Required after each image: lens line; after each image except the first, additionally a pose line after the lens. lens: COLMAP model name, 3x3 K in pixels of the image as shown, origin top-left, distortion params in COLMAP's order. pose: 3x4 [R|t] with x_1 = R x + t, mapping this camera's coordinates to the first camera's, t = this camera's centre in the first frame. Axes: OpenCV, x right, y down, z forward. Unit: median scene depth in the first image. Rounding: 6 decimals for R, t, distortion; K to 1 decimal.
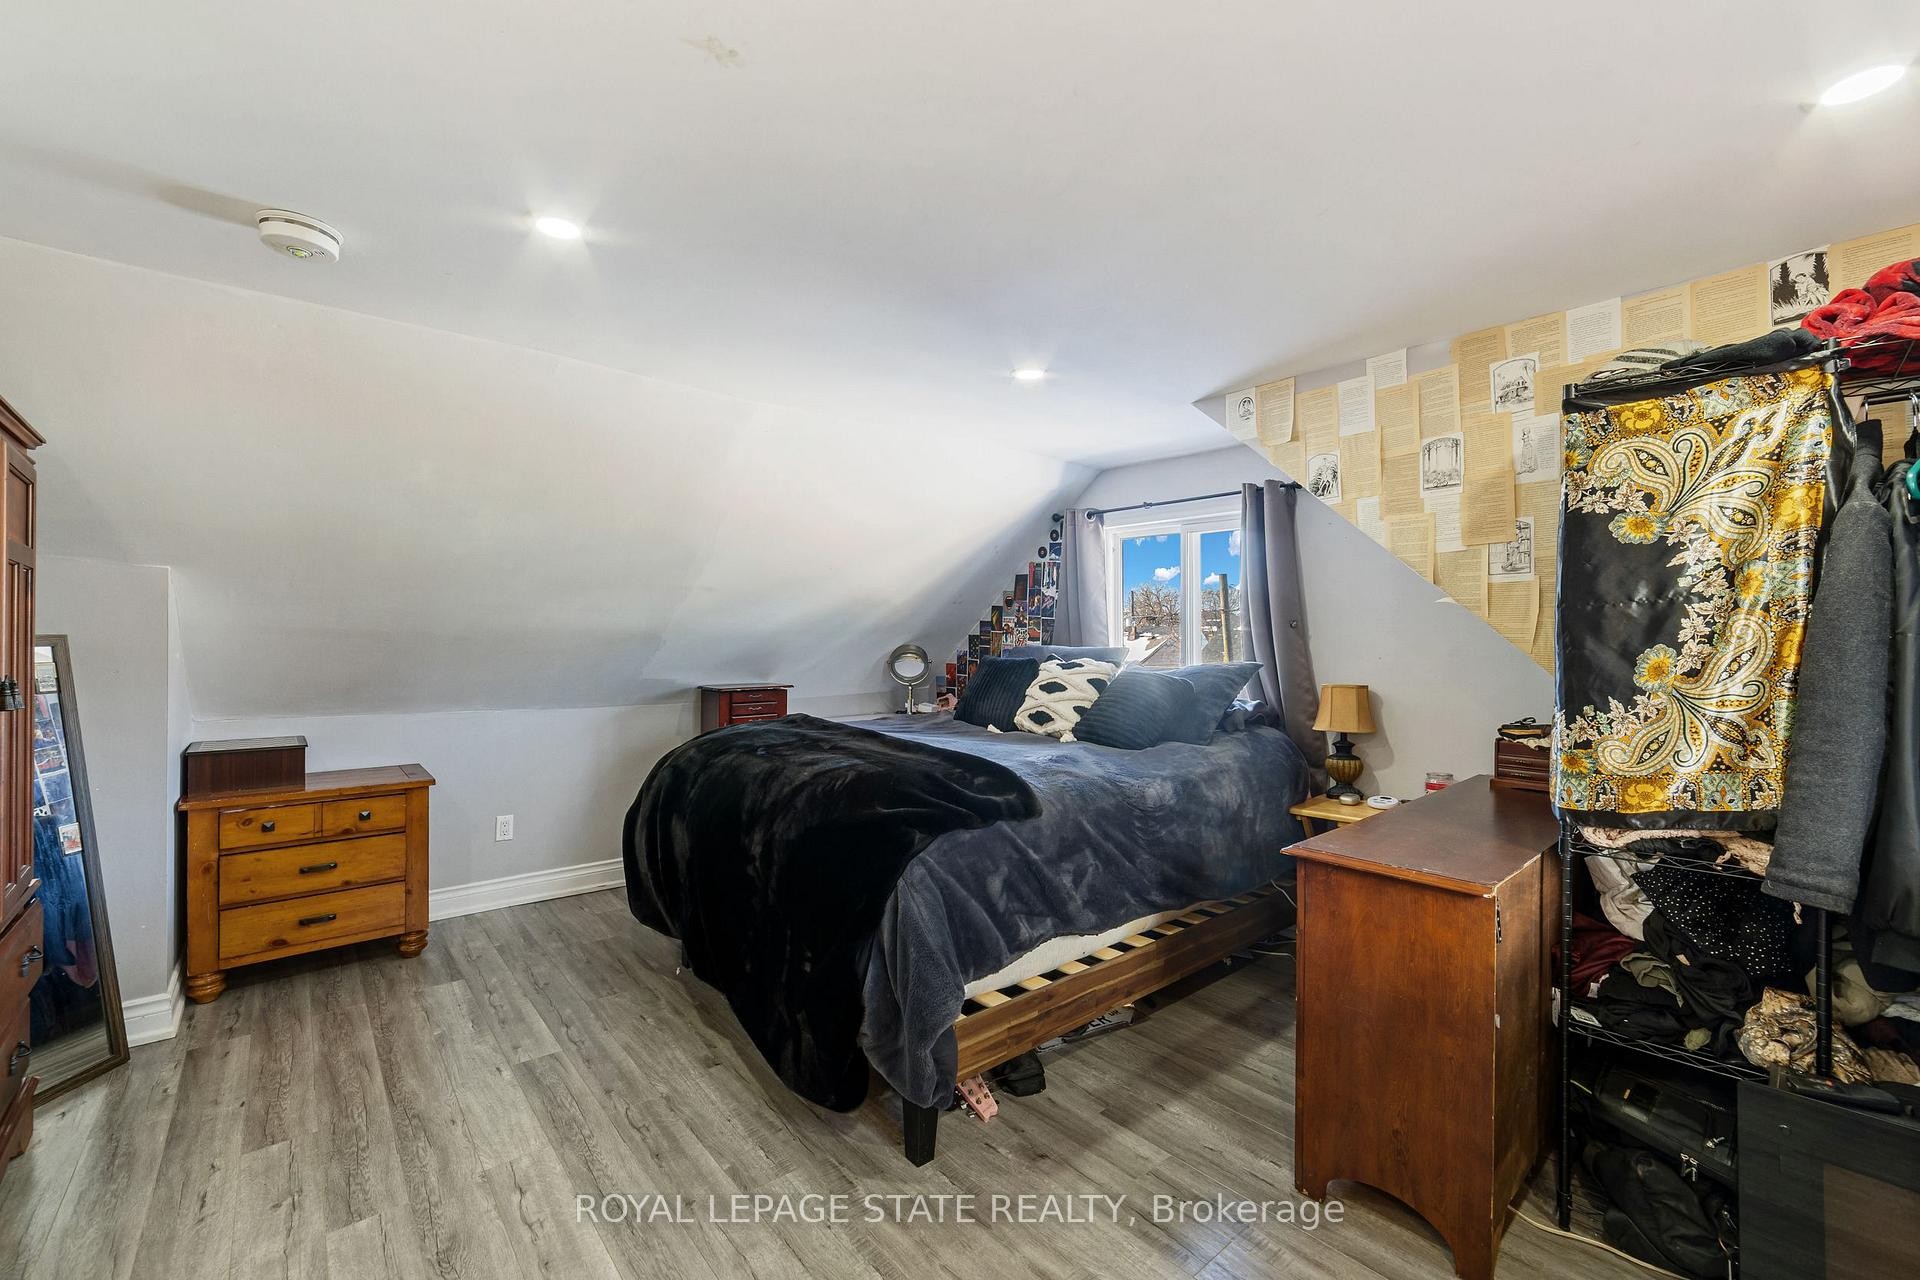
lens RADIAL K [[784.9, 0, 944.5], [0, 784.9, 627.0], [0, 0, 1]] dist [-0.015099, 0.000500]
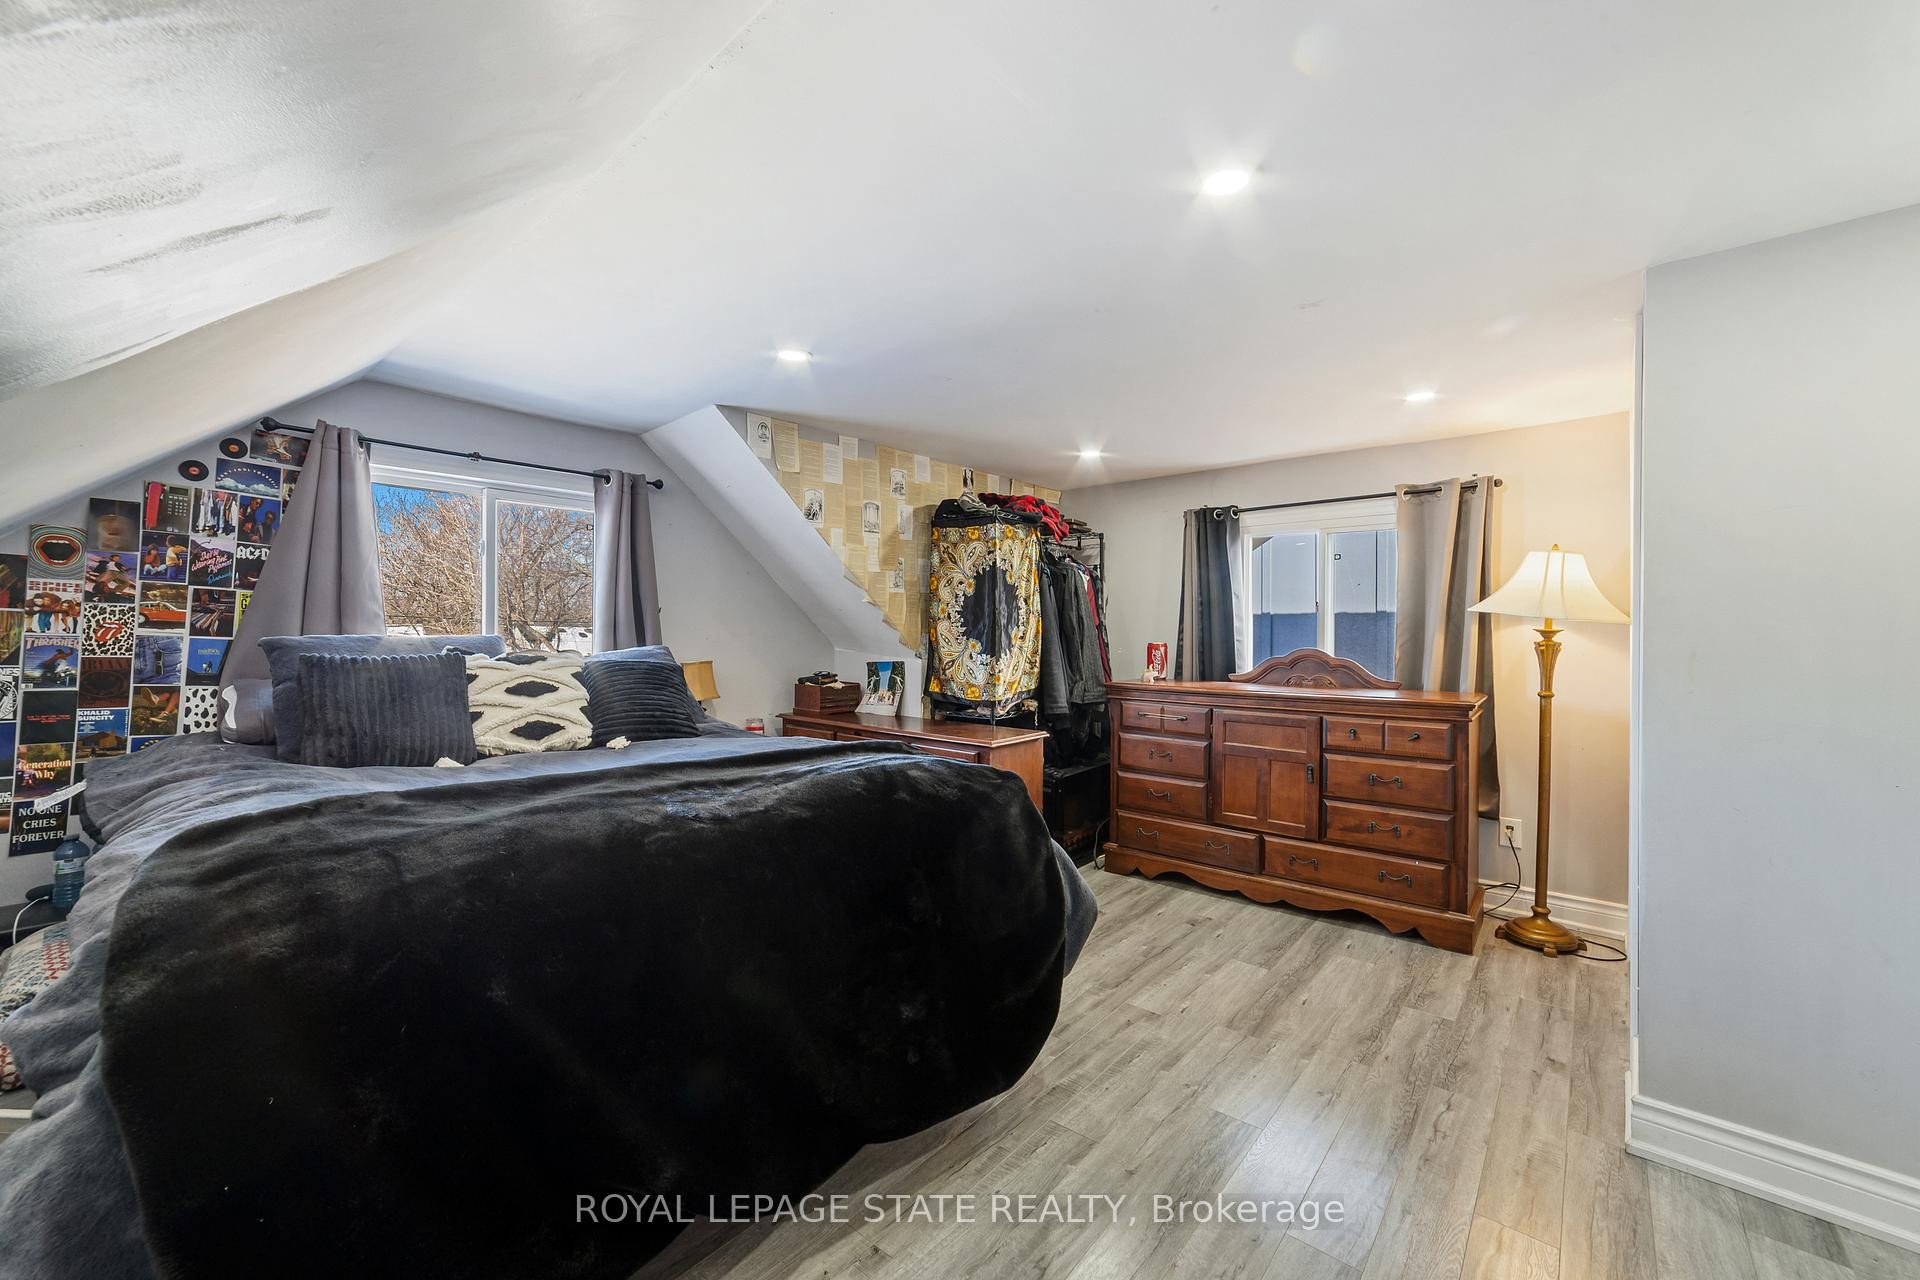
lens RADIAL K [[784.9, 0, 944.5], [0, 784.9, 627.0], [0, 0, 1]] dist [-0.015099, 0.000500]
pose [[-0.166889, -0.005400, 0.985961, -1.011492], [-0.016023, 0.999868, 0.002764, 0.013444], [-0.985846, -0.015336, -0.166953, 1.107627]]
